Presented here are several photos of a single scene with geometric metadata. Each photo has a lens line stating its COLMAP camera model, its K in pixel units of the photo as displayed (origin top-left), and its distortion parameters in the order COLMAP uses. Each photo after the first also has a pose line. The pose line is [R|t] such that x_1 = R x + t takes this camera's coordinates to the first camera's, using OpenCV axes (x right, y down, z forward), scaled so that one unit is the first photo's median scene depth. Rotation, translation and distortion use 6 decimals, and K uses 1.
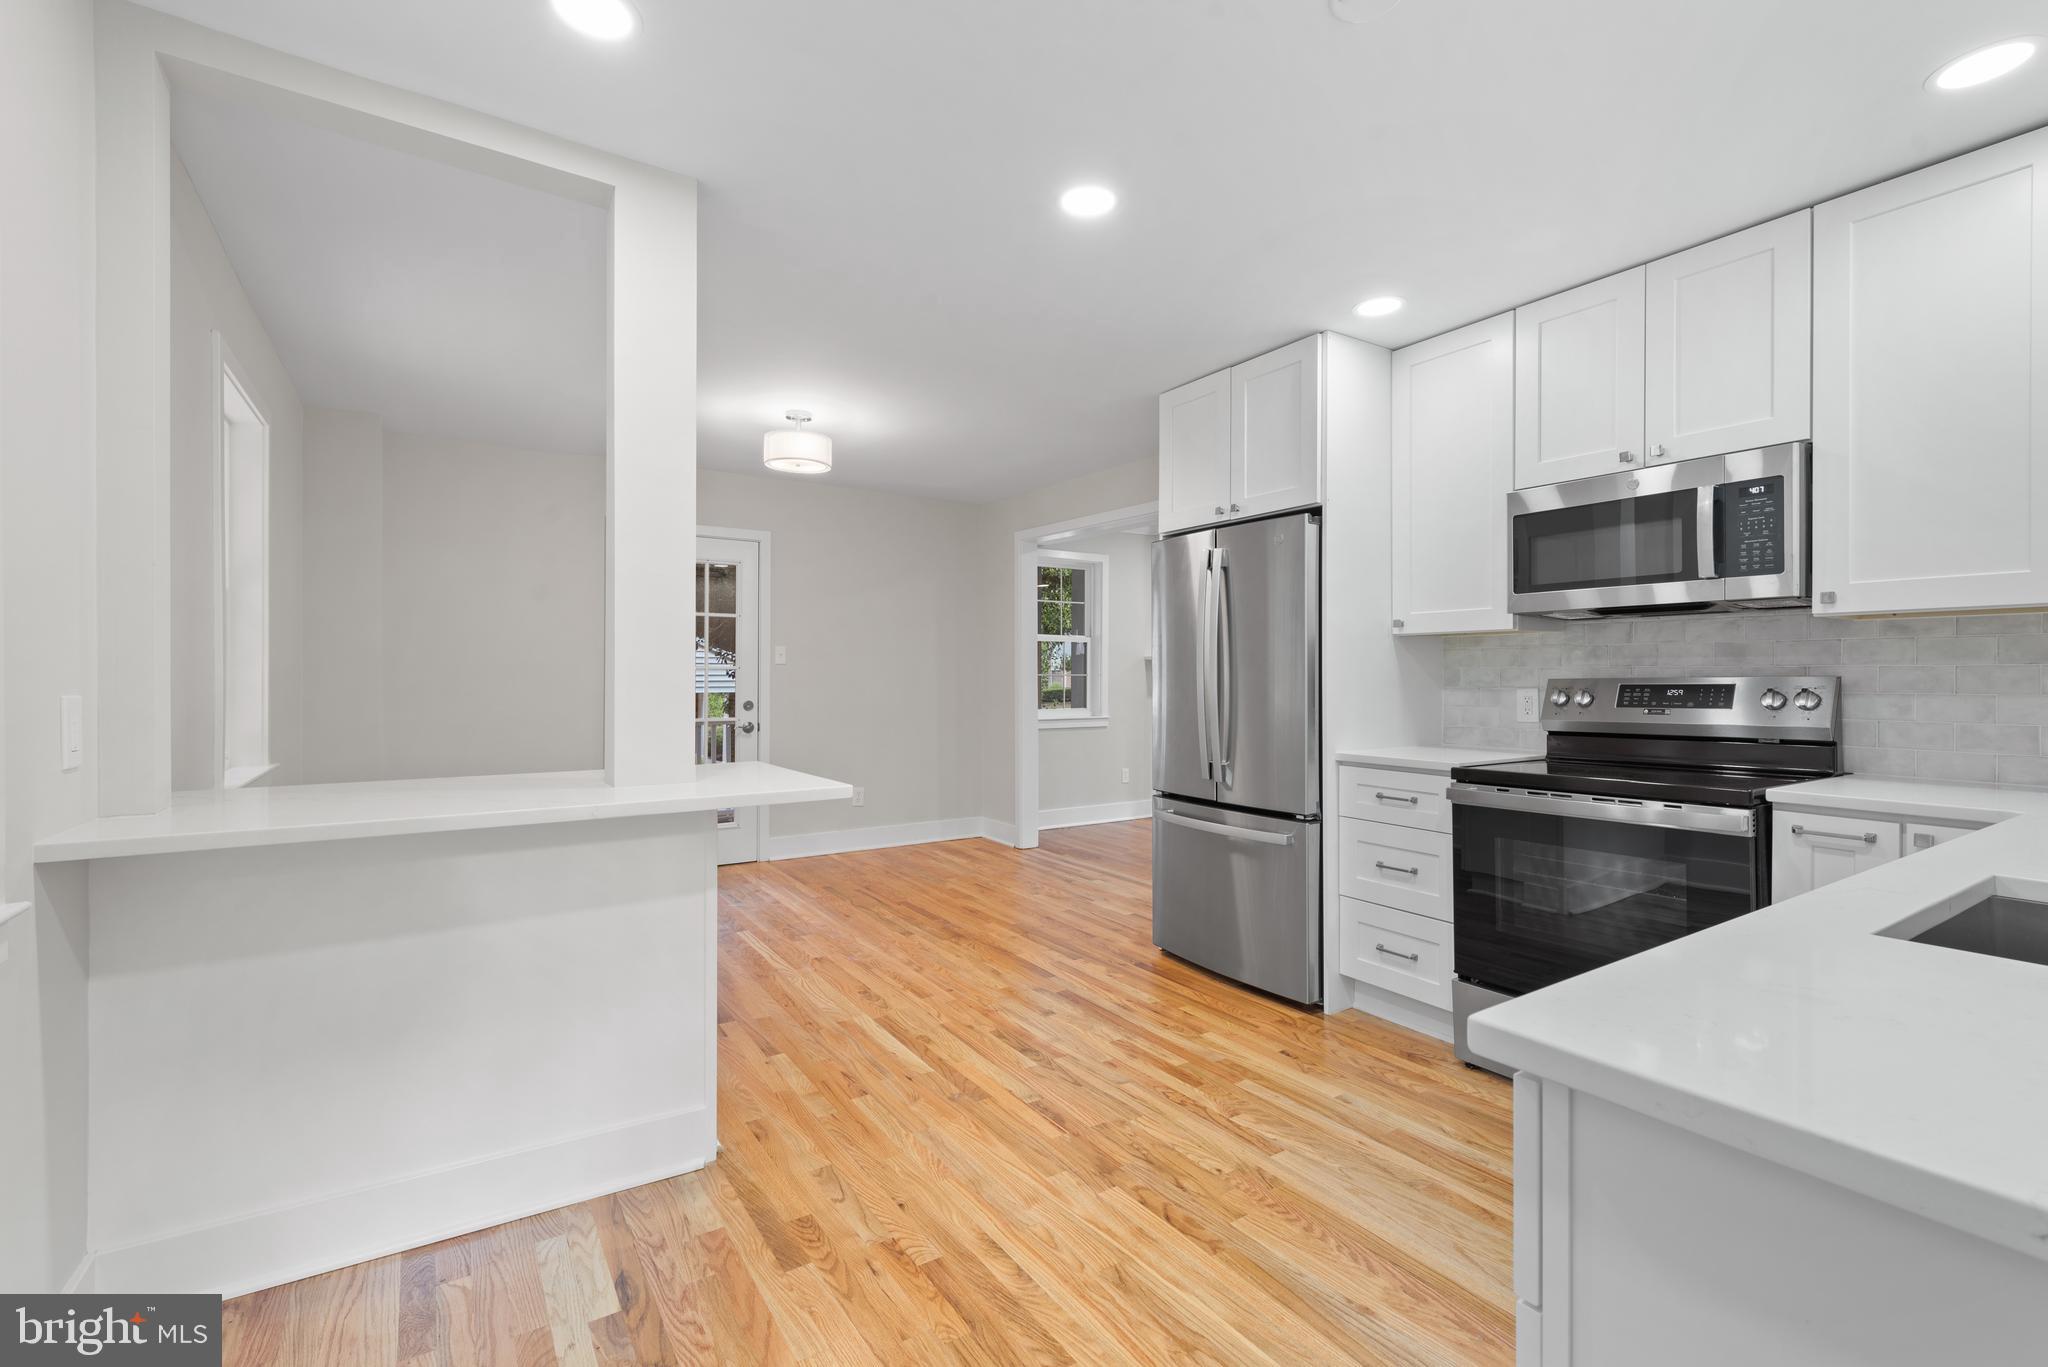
lens RADIAL K [[892.0, 0, 1024.4], [0, 892.0, 676.7], [0, 0, 1]] dist [0.012726, -0.000274]
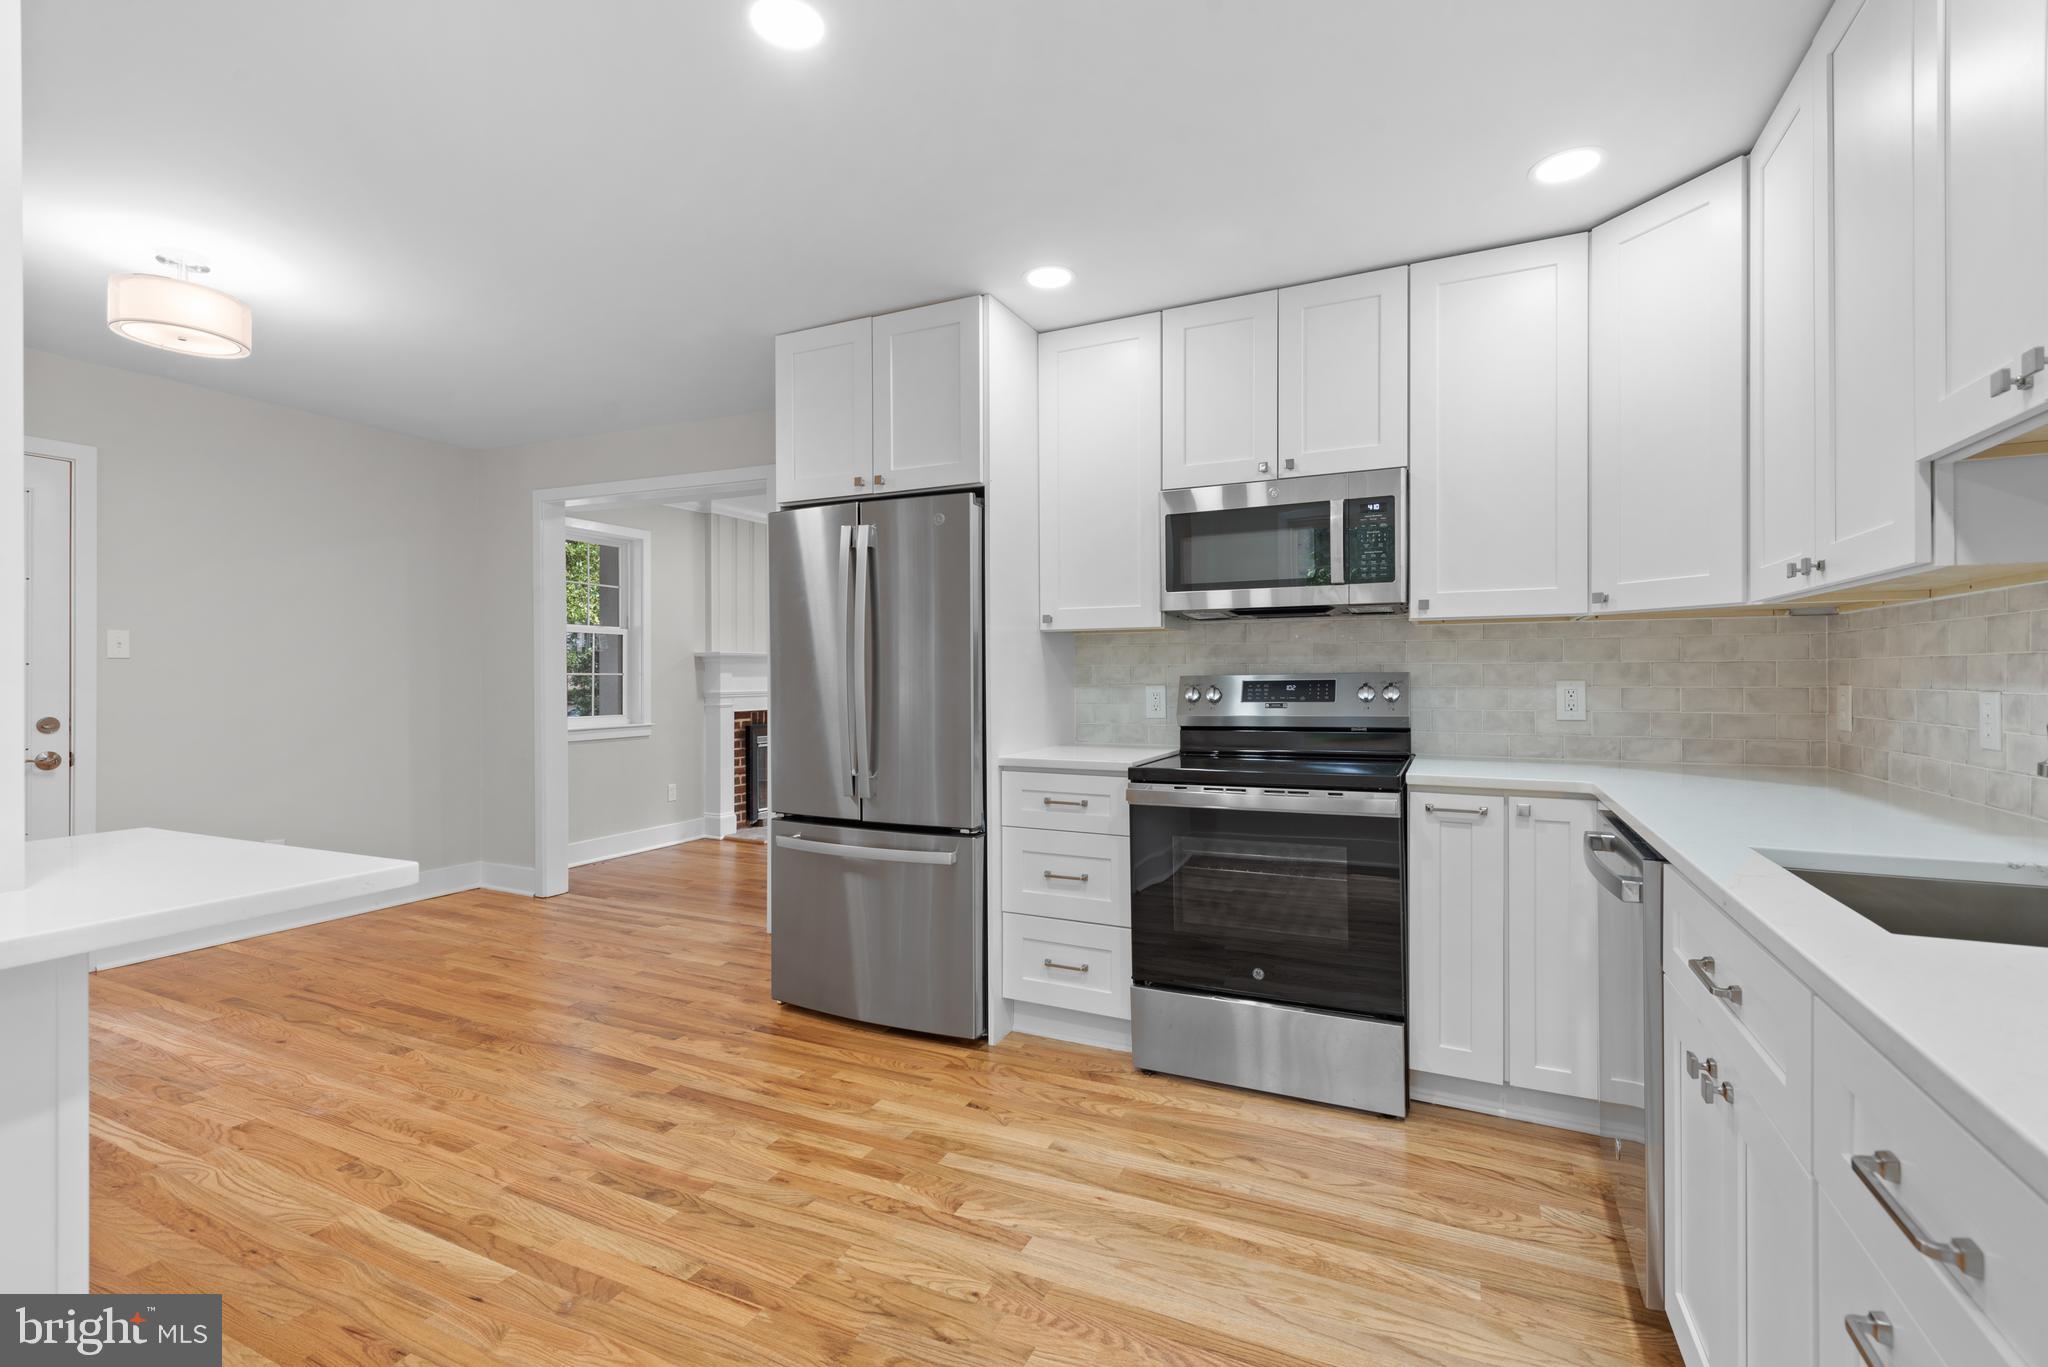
lens RADIAL K [[904.9, 0, 1028.1], [0, 904.9, 676.6], [0, 0, 1]] dist [0.020706, -0.009247]
pose [[0.852620, -0.004701, 0.522511, -0.117692], [0.004164, 0.999989, 0.002202, 0.000164], [-0.522516, 0.000298, 0.852630, 0.204121]]
